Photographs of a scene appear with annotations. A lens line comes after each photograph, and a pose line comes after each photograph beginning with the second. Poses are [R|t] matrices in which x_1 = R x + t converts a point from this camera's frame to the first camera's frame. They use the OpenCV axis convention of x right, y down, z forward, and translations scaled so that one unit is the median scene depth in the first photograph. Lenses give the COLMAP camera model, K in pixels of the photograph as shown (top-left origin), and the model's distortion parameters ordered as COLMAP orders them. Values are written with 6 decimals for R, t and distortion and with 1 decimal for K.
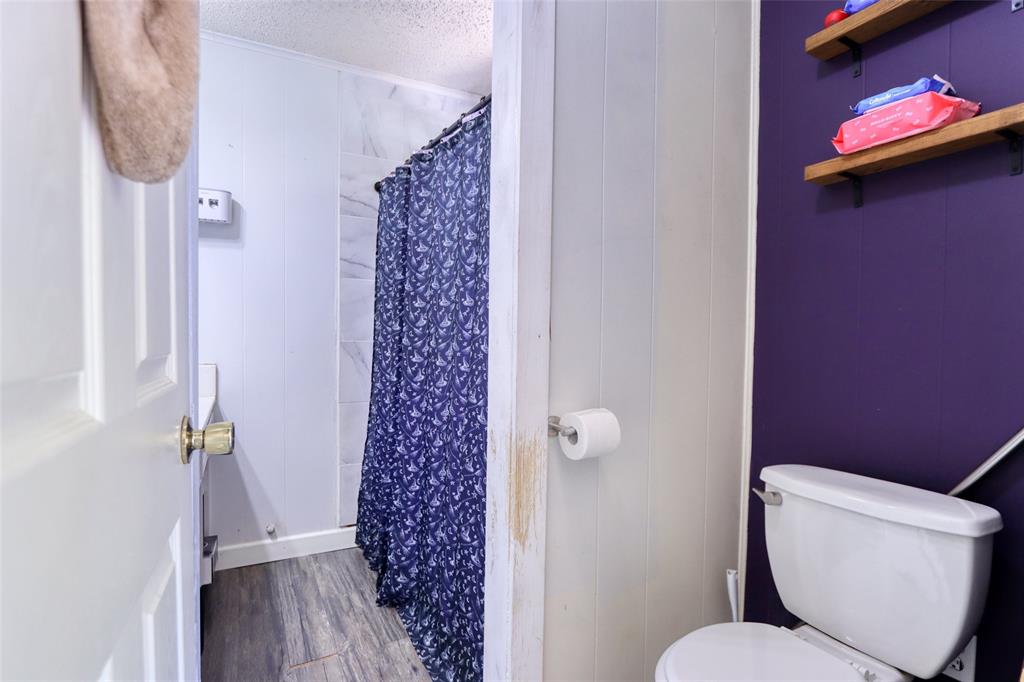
lens RADIAL K [[504.8, 0, 512.0], [0, 504.8, 342.6], [0, 0, 1]] dist [-0.012258, 0.001999]
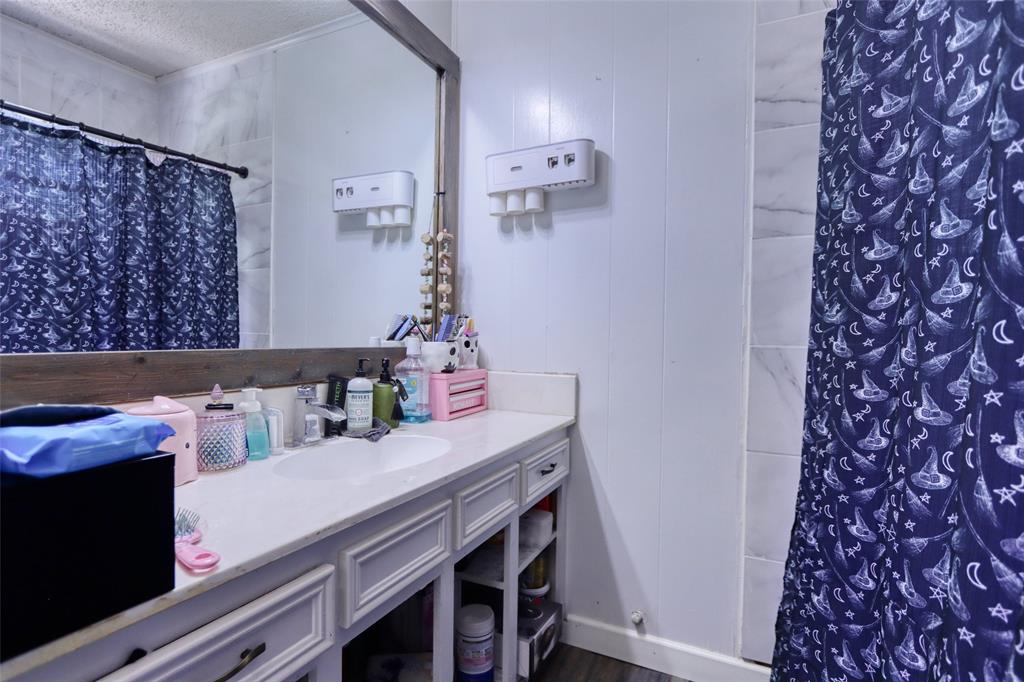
lens RADIAL K [[504.8, 0, 512.0], [0, 504.8, 348.9], [0, 0, 1]] dist [-0.012258, 0.001999]
pose [[0.588678, 0.016890, -0.808191, -0.031006], [-0.016992, 0.999819, 0.008518, -0.000340], [0.808189, 0.008718, 0.588858, 0.461870]]
